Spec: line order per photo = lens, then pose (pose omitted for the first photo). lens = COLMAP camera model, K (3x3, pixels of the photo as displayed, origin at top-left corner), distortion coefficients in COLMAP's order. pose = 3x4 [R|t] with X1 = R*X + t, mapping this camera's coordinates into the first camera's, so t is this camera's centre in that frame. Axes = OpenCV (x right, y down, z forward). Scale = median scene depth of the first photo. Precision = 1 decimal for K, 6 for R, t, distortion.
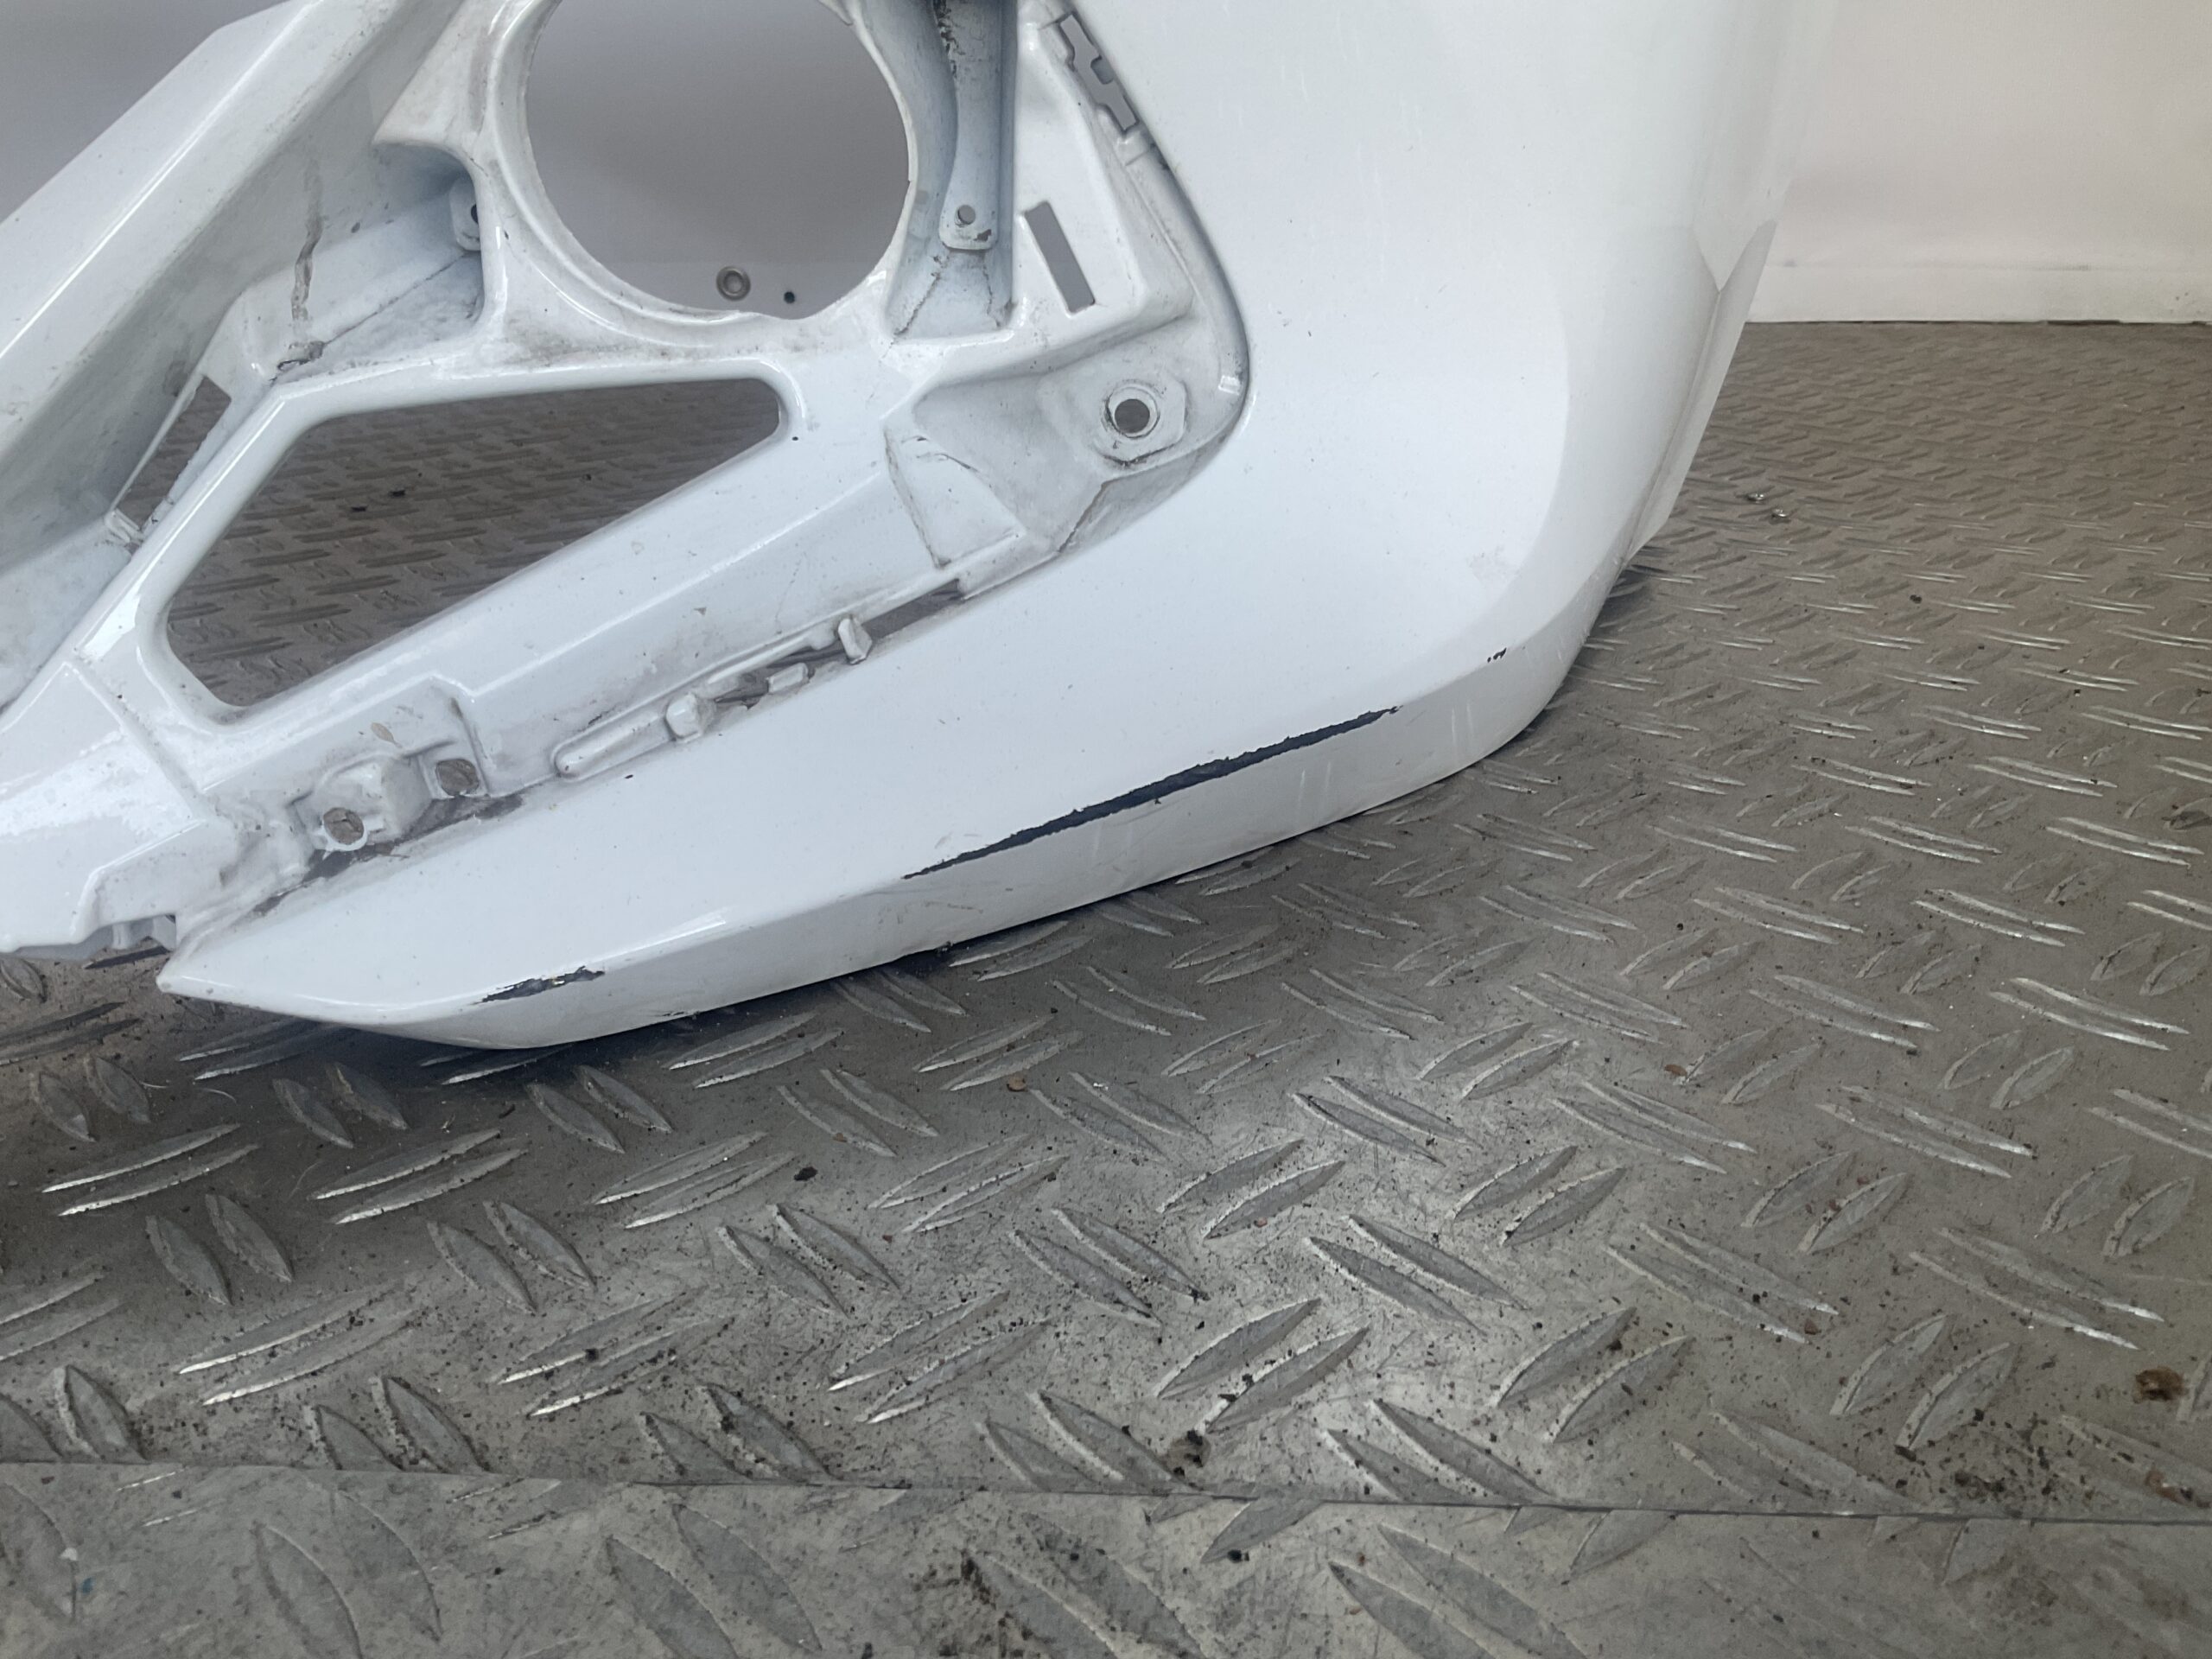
lens RADIAL K [[1842.5, 0, 1126.1], [0, 1842.5, 849.9], [0, 0, 1]] dist [0.066617, -0.141112]
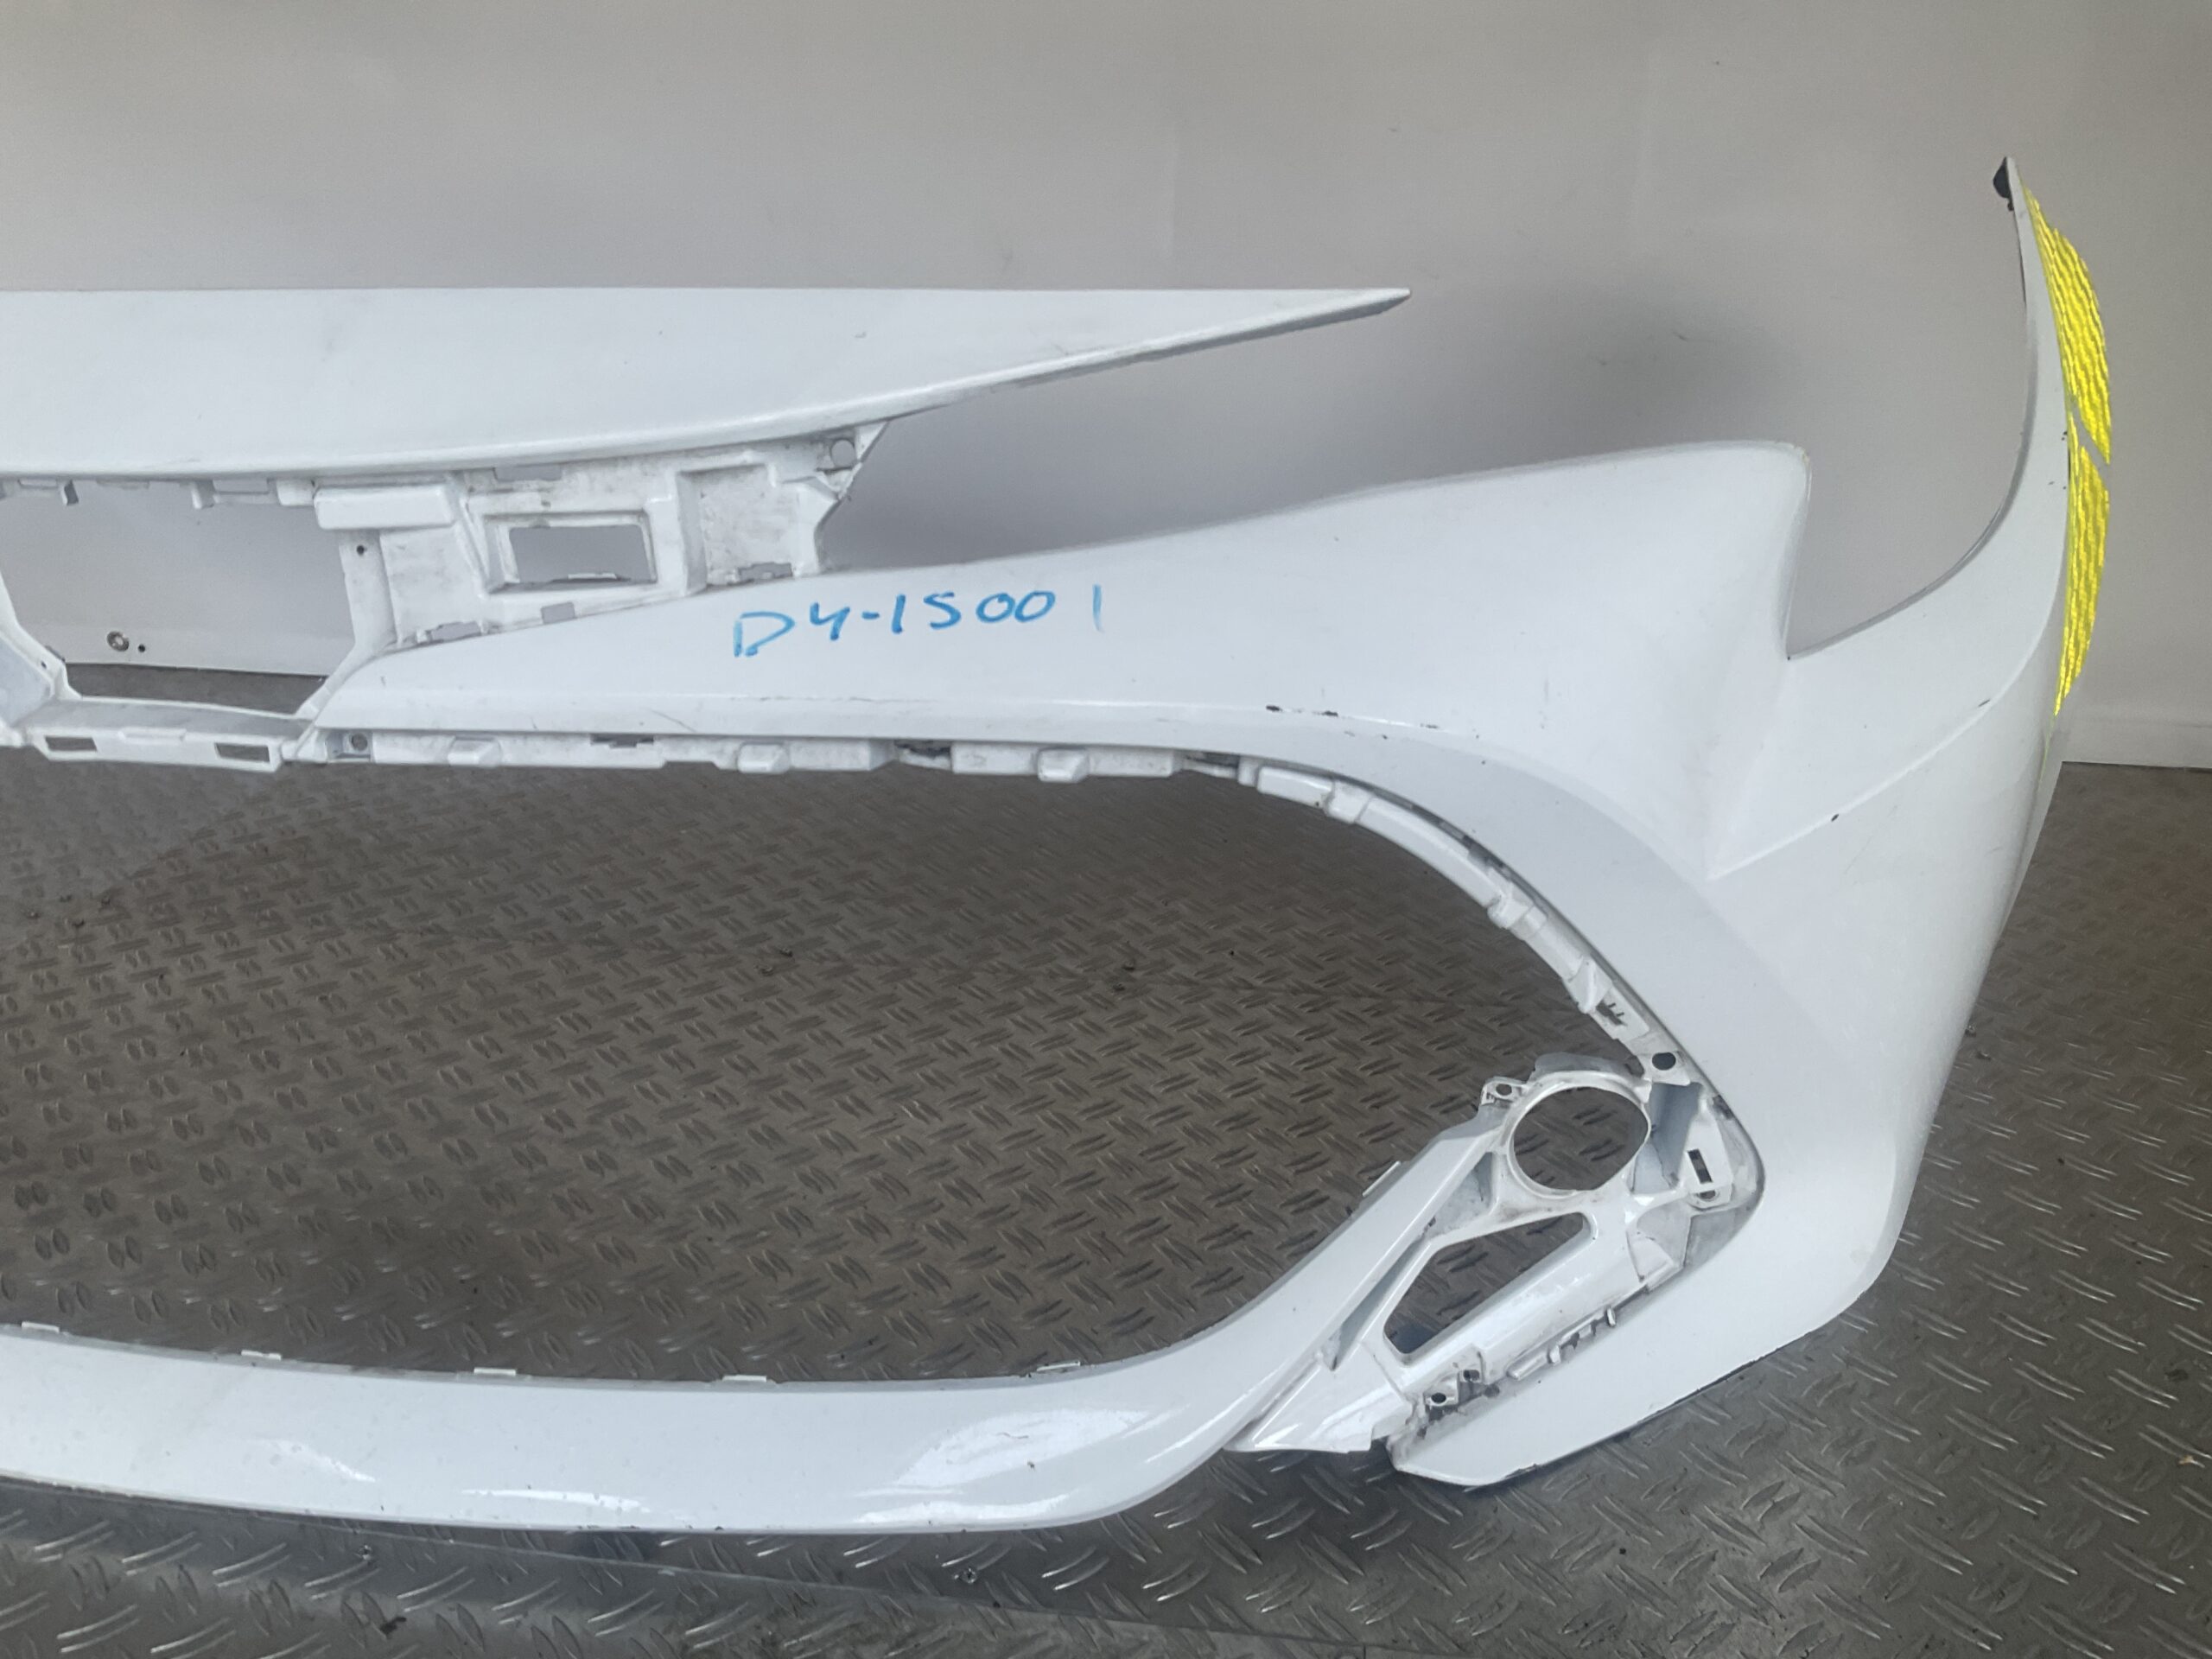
lens RADIAL K [[1842.5, 0, 1108.2], [0, 1842.5, 820.0], [0, 0, 1]] dist [0.066617, -0.141112]
pose [[0.995654, 0.044676, -0.081710, -0.682733], [-0.045249, 0.998962, -0.005164, -0.778134], [0.081395, 0.008839, 0.996643, -1.649281]]
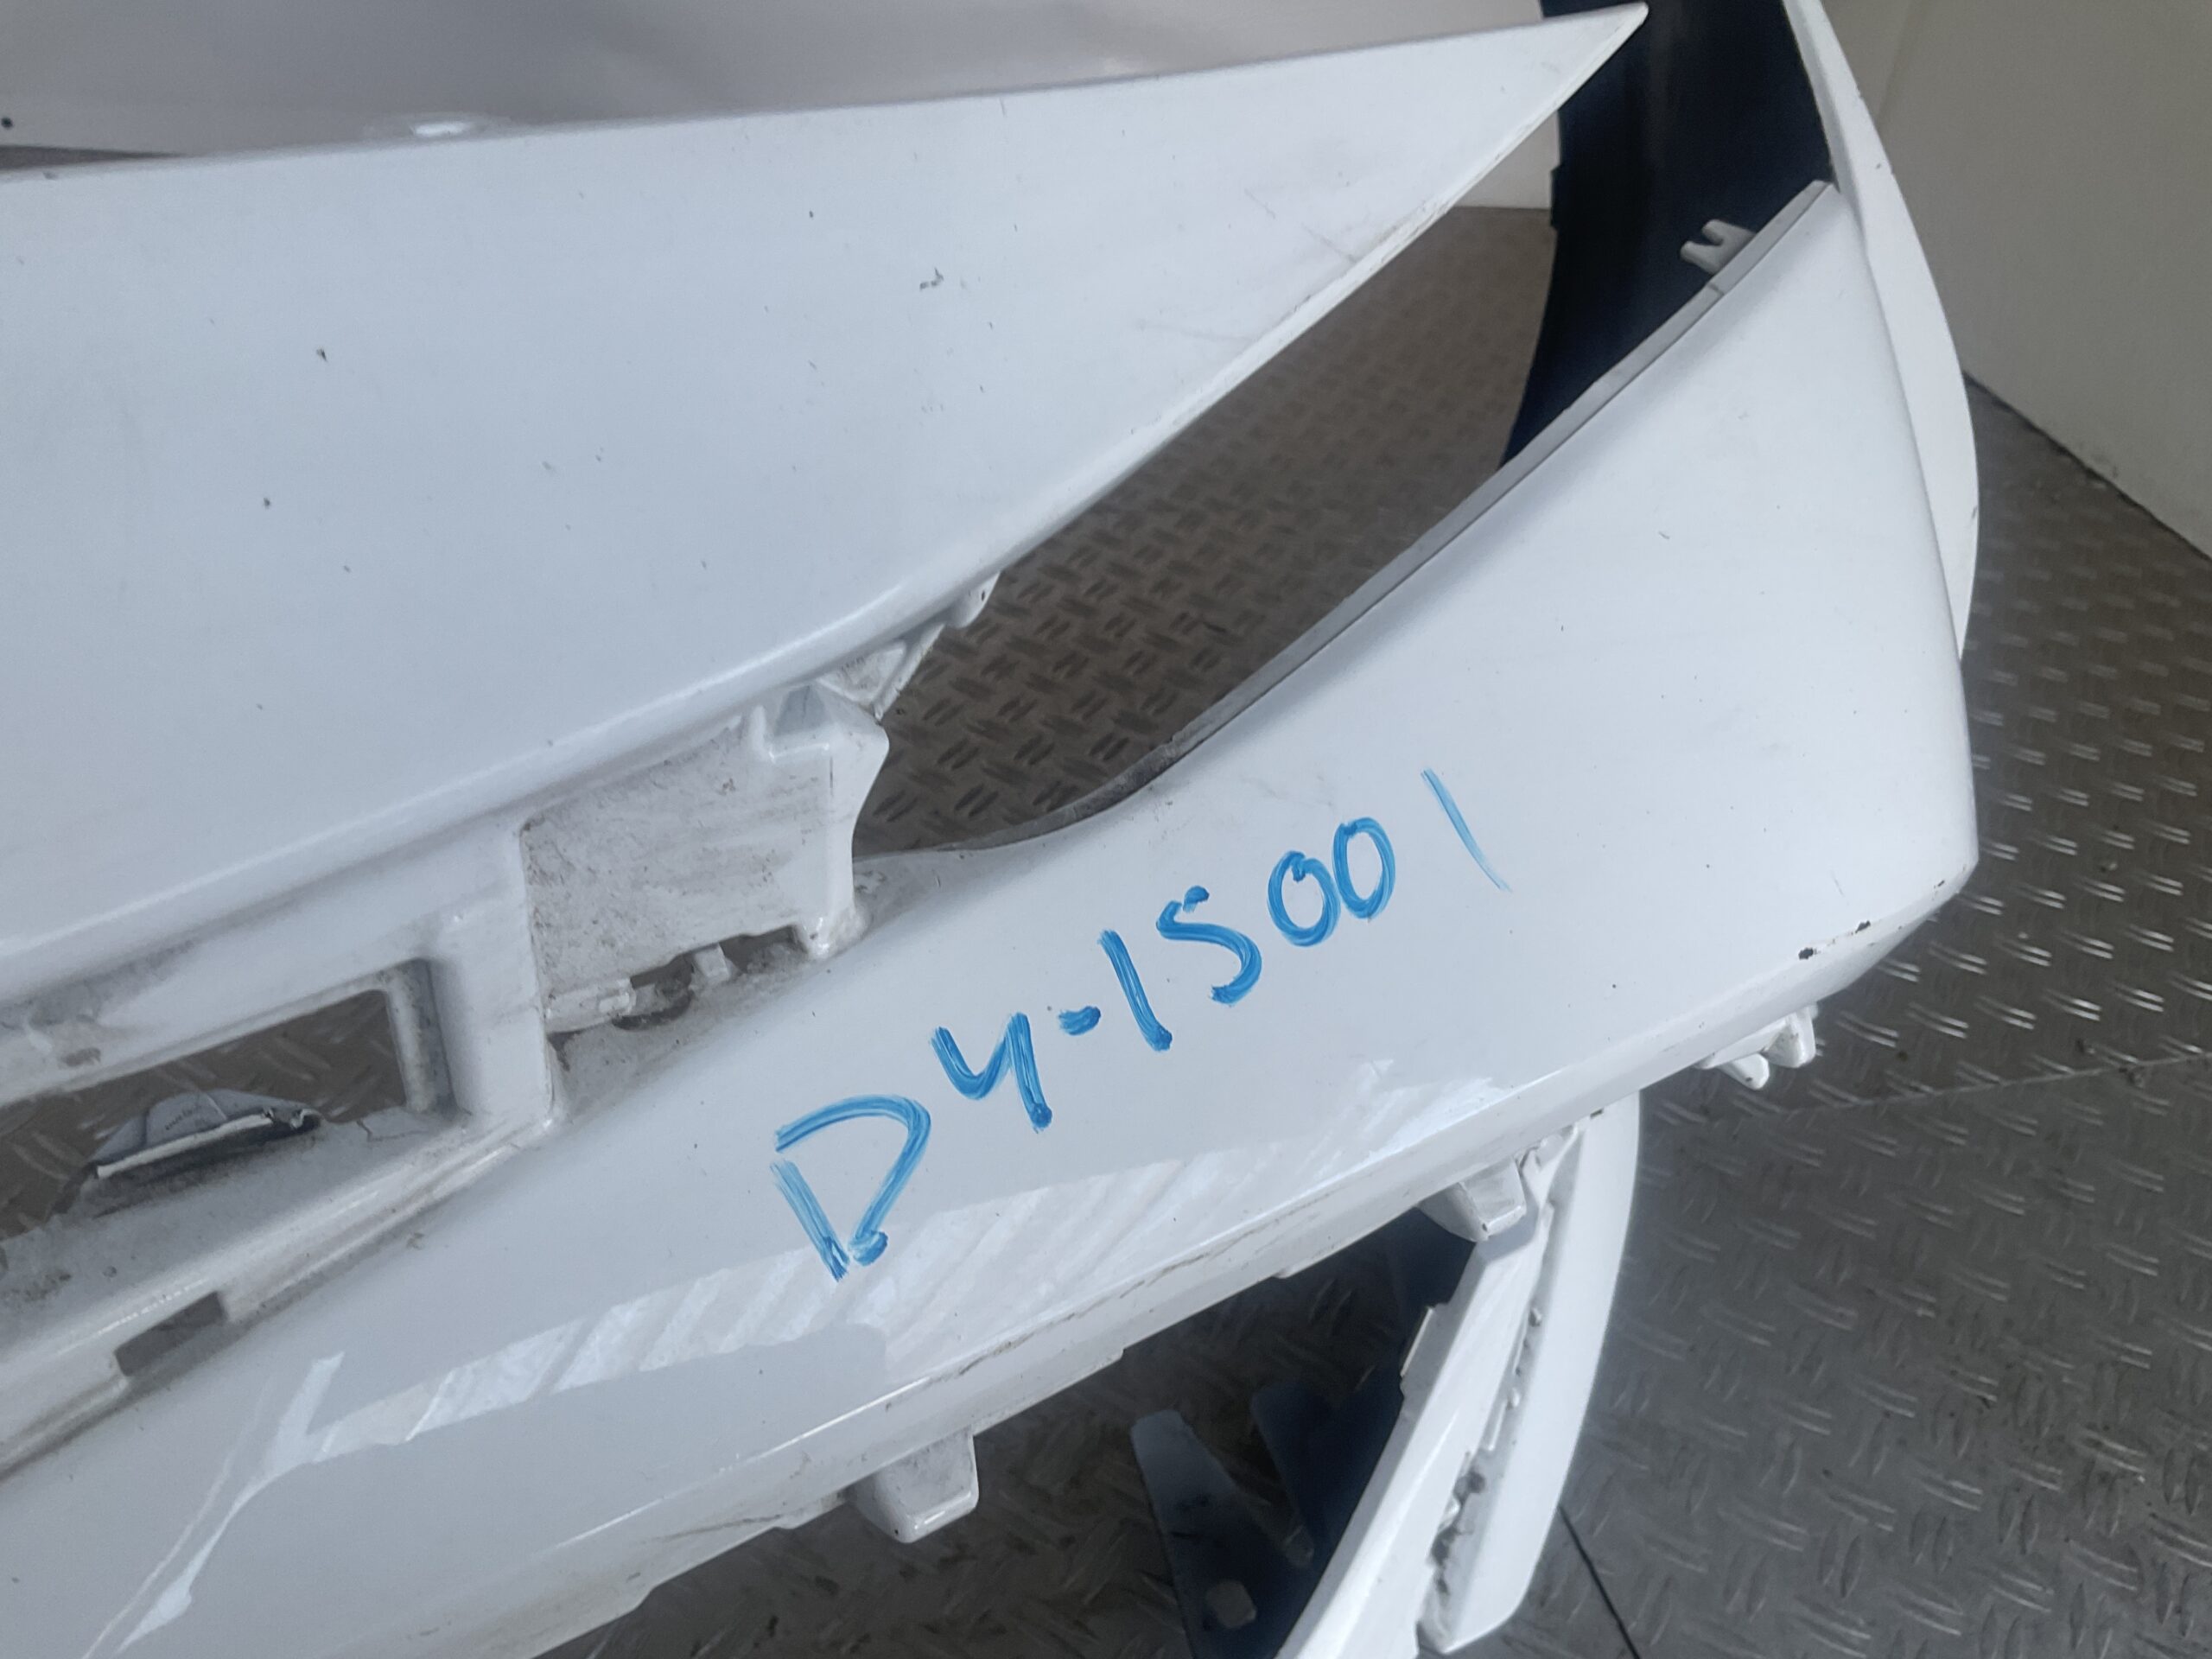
lens RADIAL K [[1842.5, 0, 1102.0], [0, 1842.5, 837.2], [0, 0, 1]] dist [0.066617, -0.141112]
pose [[0.820323, -0.240832, 0.518720, -1.523296], [0.079381, 0.946179, 0.313757, -1.336757], [-0.566364, -0.216205, 0.795290, -0.237539]]
